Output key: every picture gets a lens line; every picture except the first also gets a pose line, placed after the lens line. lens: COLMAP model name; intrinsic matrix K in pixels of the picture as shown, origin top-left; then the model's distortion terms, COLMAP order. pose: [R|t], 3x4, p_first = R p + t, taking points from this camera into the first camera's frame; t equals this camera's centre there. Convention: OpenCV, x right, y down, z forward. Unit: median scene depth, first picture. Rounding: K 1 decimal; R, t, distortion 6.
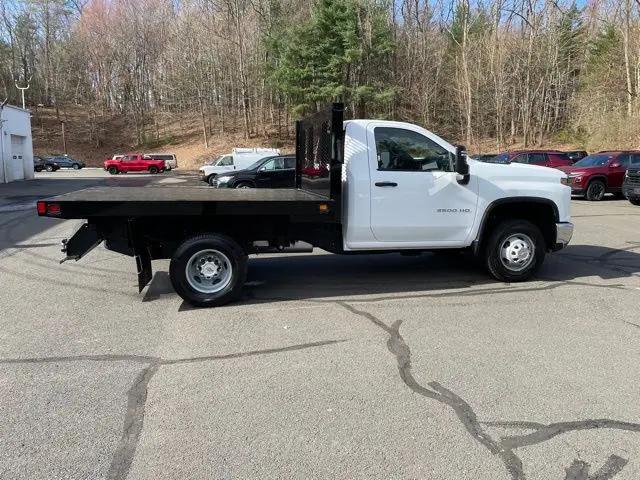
lens RADIAL K [[480.9, 0, 318.4], [0, 480.9, 239.2], [0, 0, 1]] dist [0.075806, -0.092431]
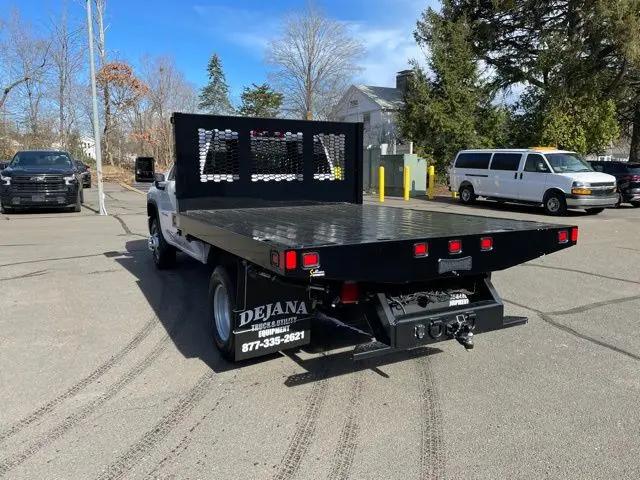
lens RADIAL K [[480.9, 0, 316.8], [0, 480.9, 238.2], [0, 0, 1]] dist [0.075806, -0.092431]
pose [[-0.272406, -0.144878, 0.951213, -0.166876], [0.148413, 0.970441, 0.190308, -0.037655], [-0.950667, 0.193013, -0.242853, 0.218757]]
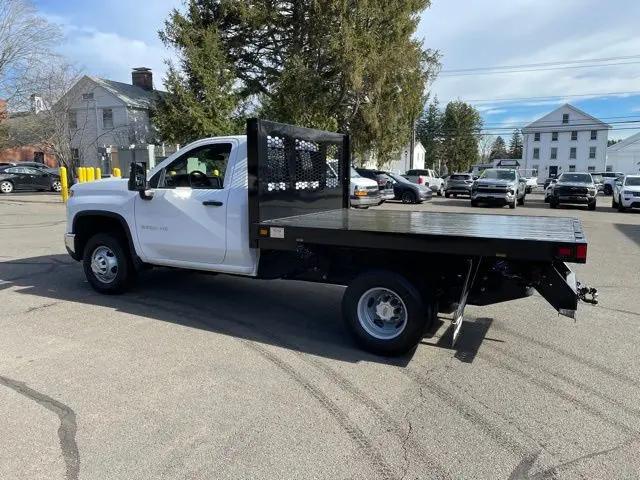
lens RADIAL K [[480.9, 0, 317.9], [0, 480.9, 240.6], [0, 0, 1]] dist [0.075806, -0.092431]
pose [[-0.774288, -0.105907, 0.623908, -0.113347], [0.080600, 0.961364, 0.263217, -0.054258], [-0.627680, 0.254093, -0.735836, 0.316296]]
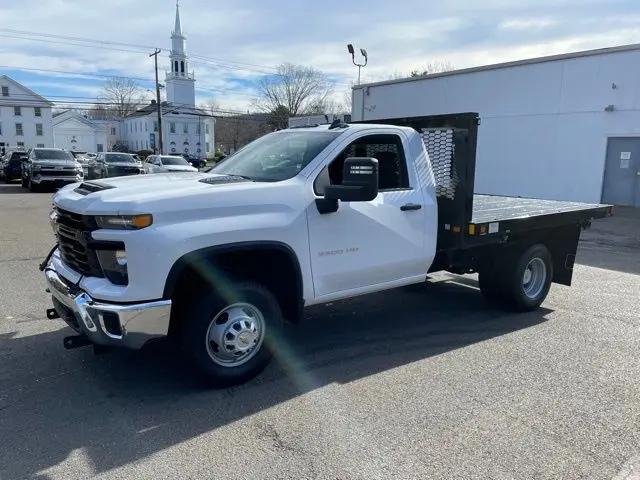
lens RADIAL K [[480.9, 0, 317.7], [0, 480.9, 239.5], [0, 0, 1]] dist [0.075806, -0.092431]
pose [[-0.911915, 0.045883, -0.407806, 0.086967], [-0.087623, 0.949045, 0.302715, -0.056656], [0.400915, 0.311784, -0.861428, 0.325146]]
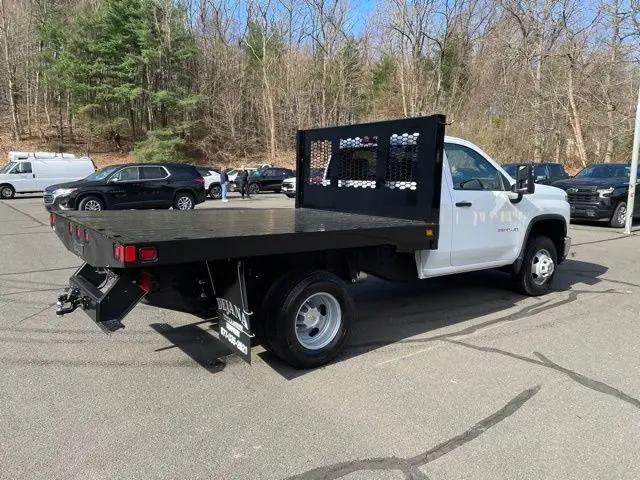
lens RADIAL K [[480.9, 0, 322.4], [0, 480.9, 241.0], [0, 0, 1]] dist [0.075806, -0.092431]
pose [[0.903944, -0.045652, 0.425208, -0.082594], [0.052481, 0.998612, -0.004355, -0.008839], [-0.424419, 0.026252, 0.905085, 0.044637]]
